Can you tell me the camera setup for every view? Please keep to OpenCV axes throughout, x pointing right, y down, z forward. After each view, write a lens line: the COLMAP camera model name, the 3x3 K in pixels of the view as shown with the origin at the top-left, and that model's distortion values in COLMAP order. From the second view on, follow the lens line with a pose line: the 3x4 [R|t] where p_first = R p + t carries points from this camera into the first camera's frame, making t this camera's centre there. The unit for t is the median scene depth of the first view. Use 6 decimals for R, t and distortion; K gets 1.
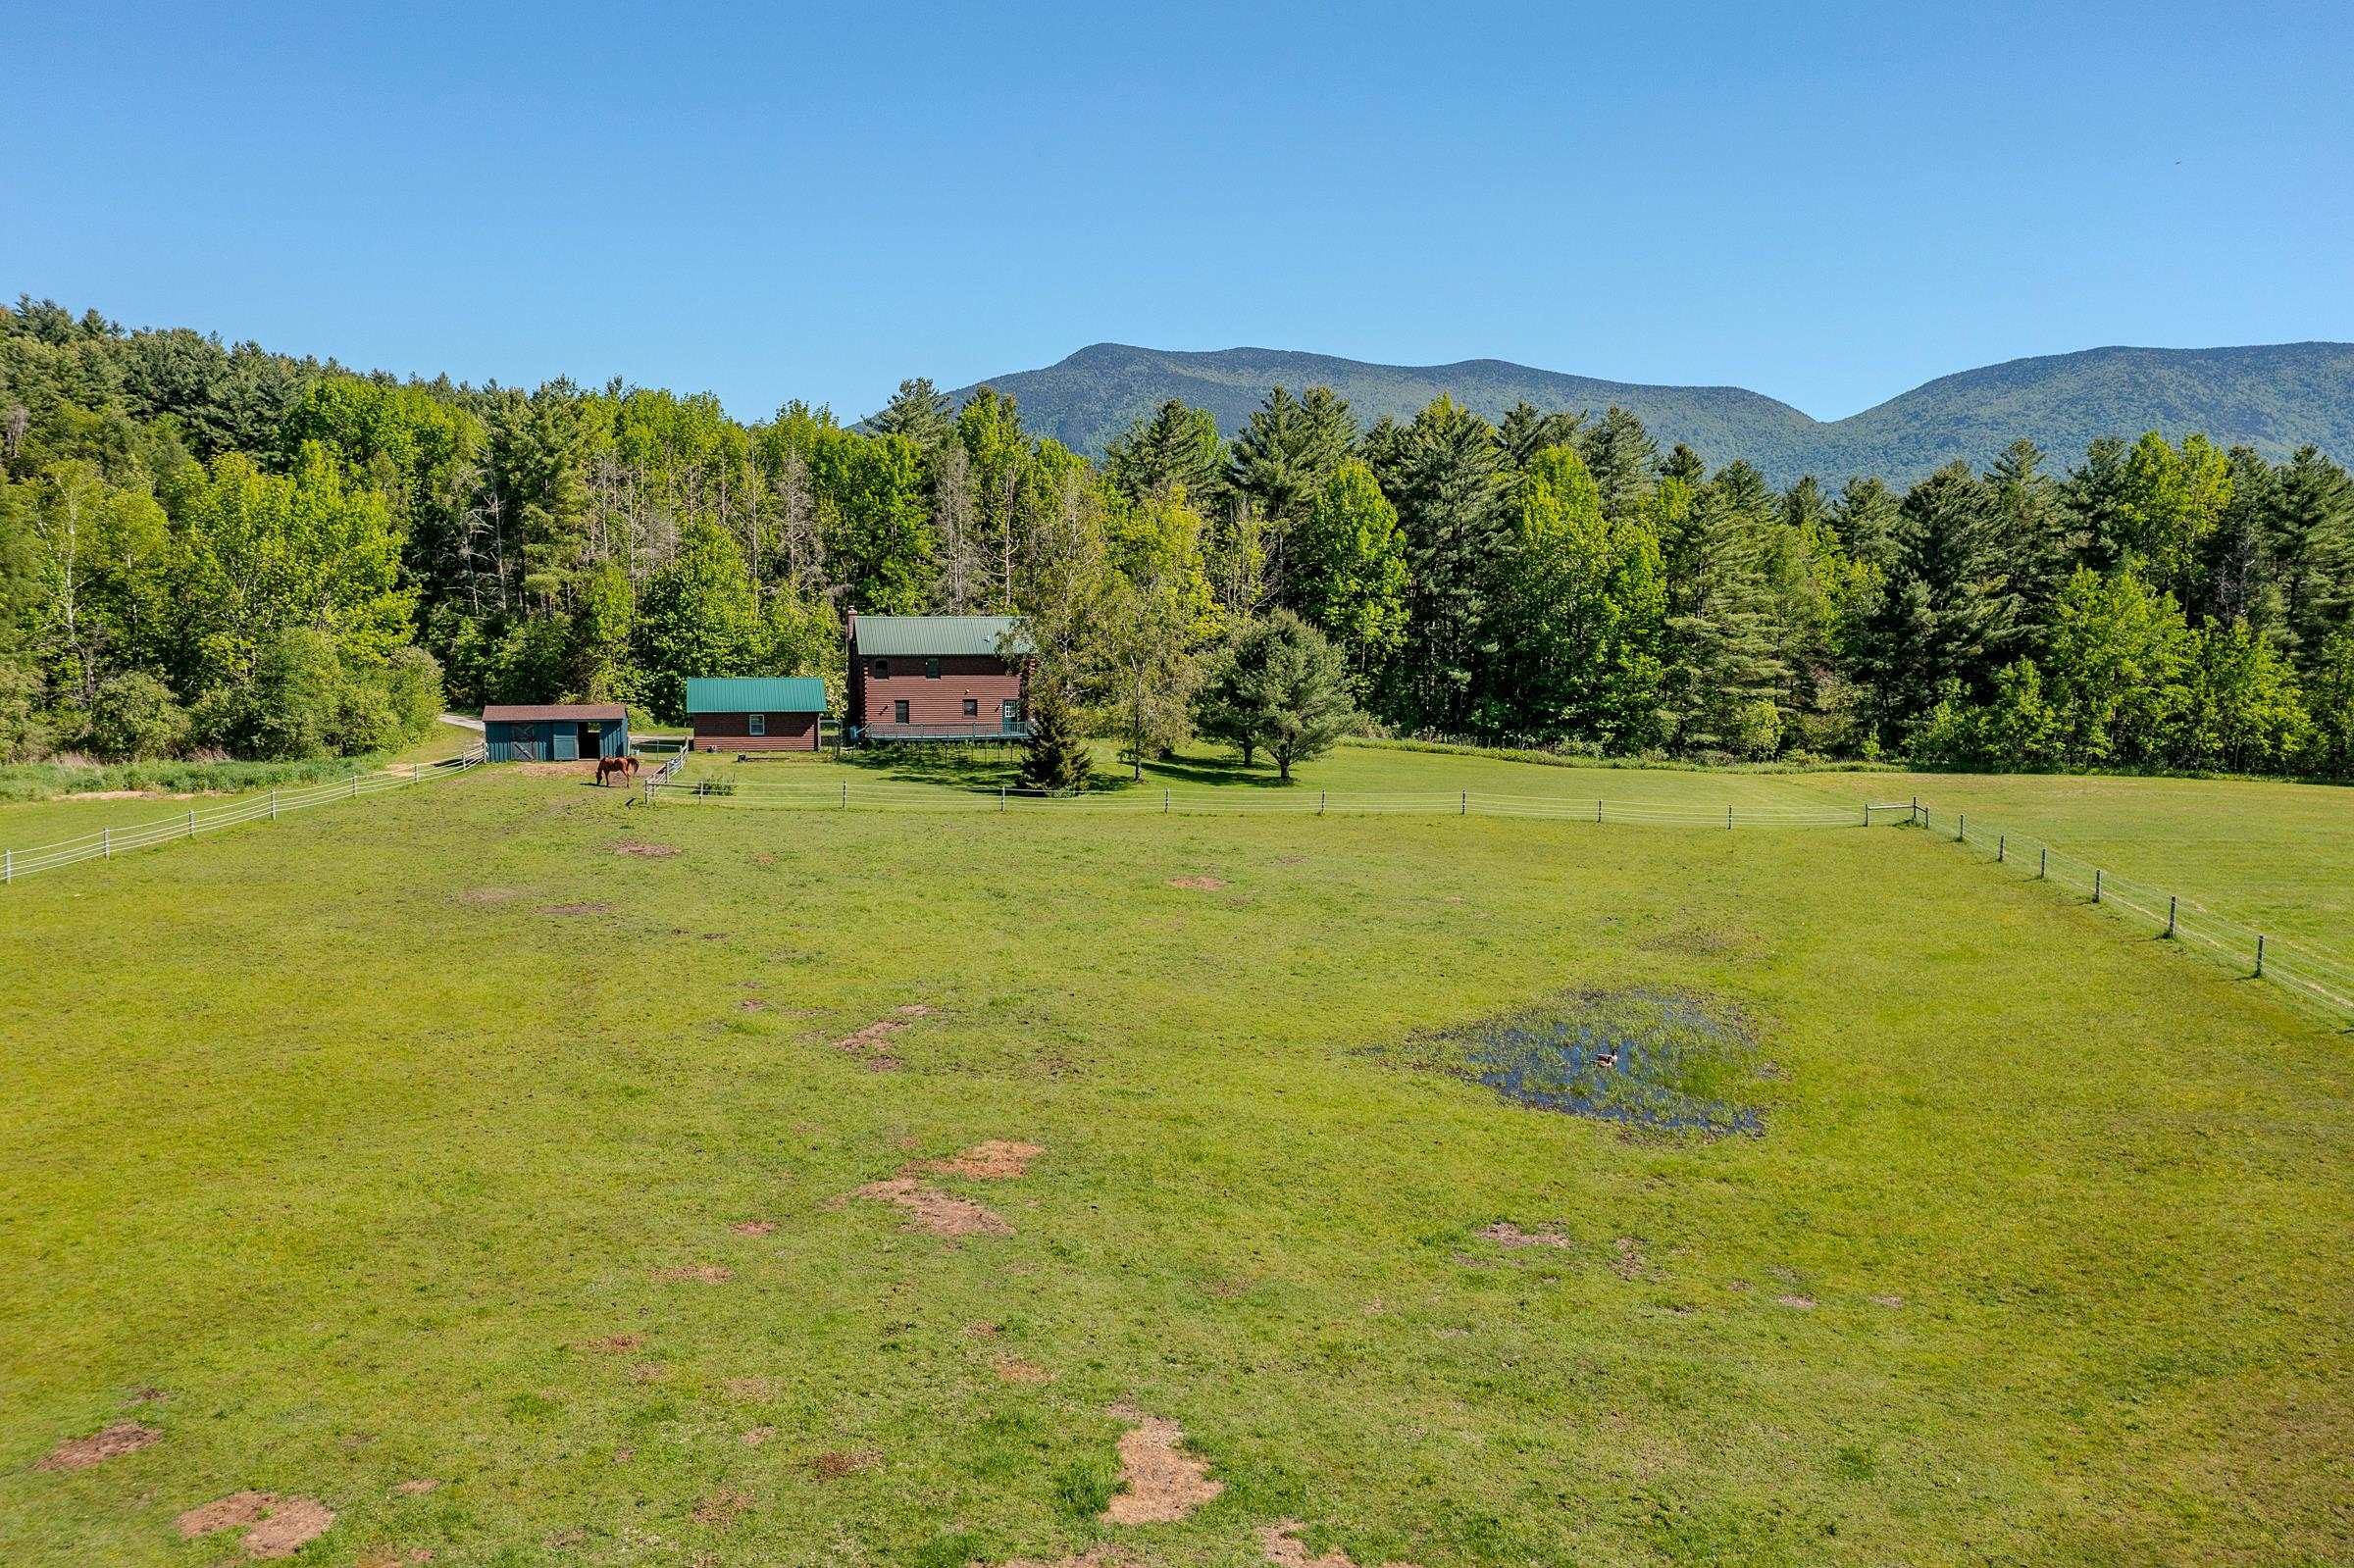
lens RADIAL K [[1898.0, 0, 1177.0], [0, 1898.0, 784.0], [0, 0, 1]] dist [0.002154, -0.002509]
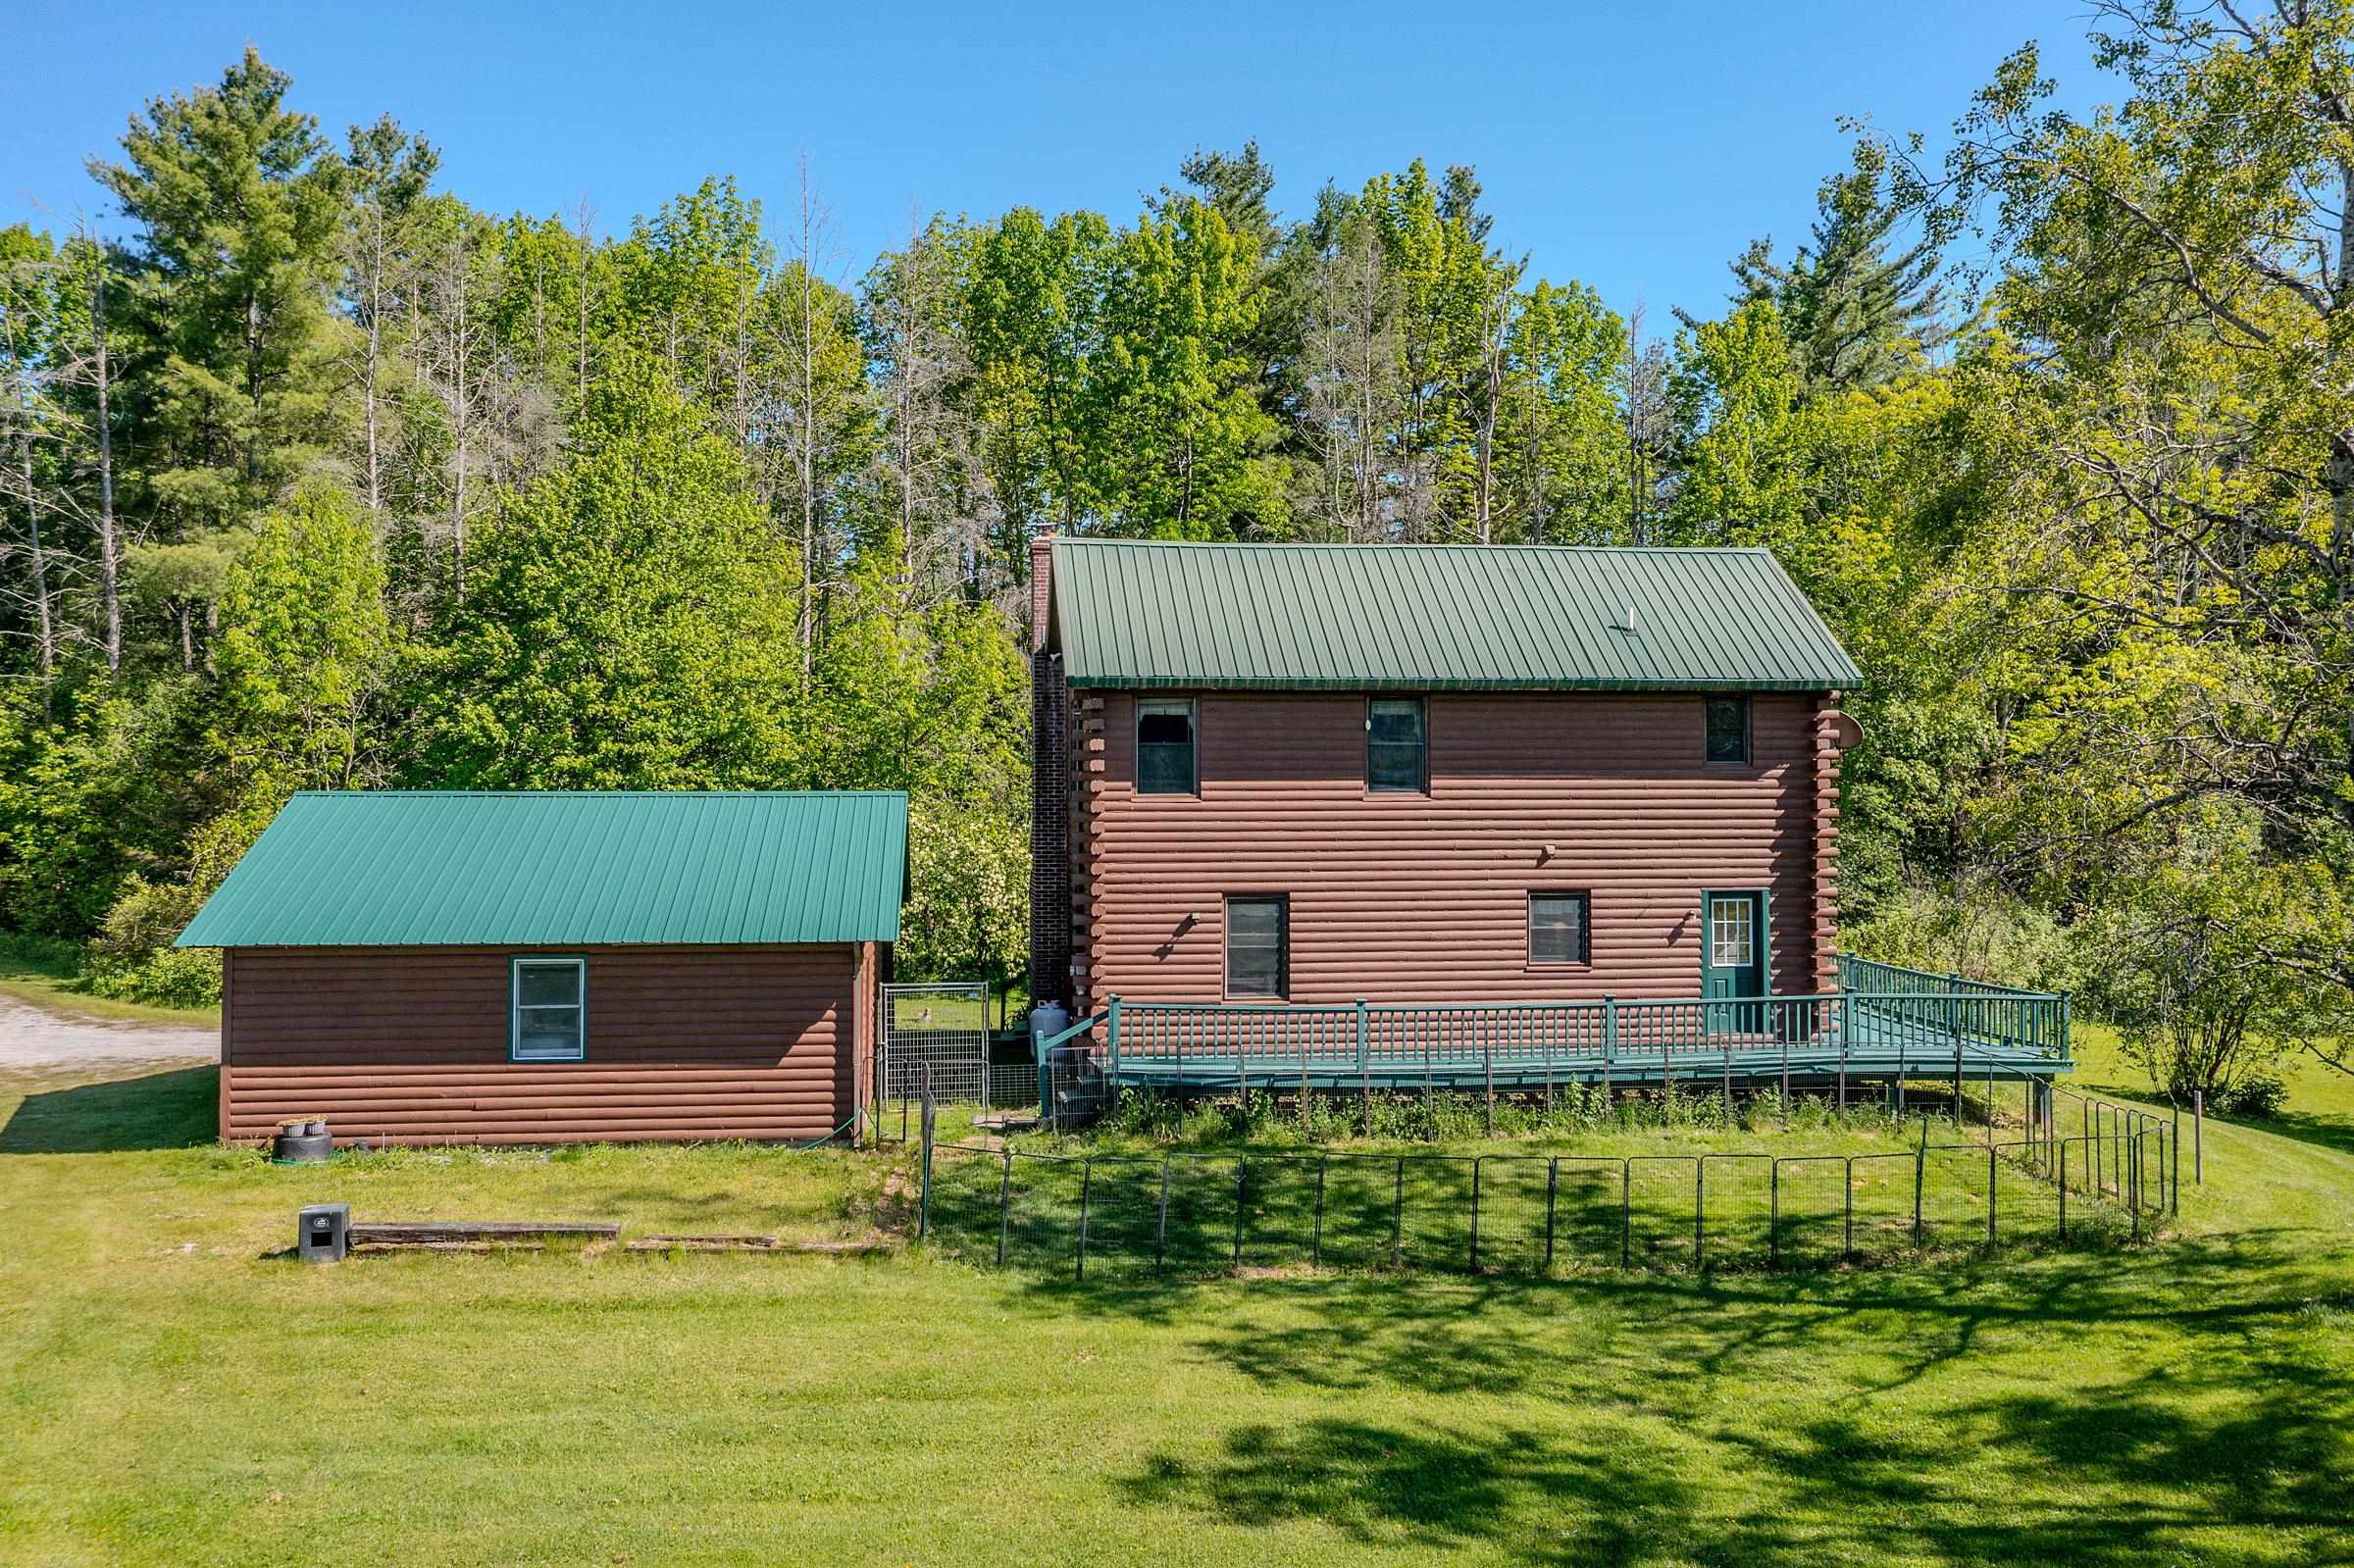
lens RADIAL K [[1876.0, 0, 1378.2], [0, 1876.0, 781.4], [0, 0, 1]] dist [0.001699, 0.006018]
pose [[0.999695, 0.000483, -0.024677, -0.111591], [-0.003528, 0.992342, -0.123469, -0.026526], [0.024428, 0.123518, 0.992042, 0.694964]]
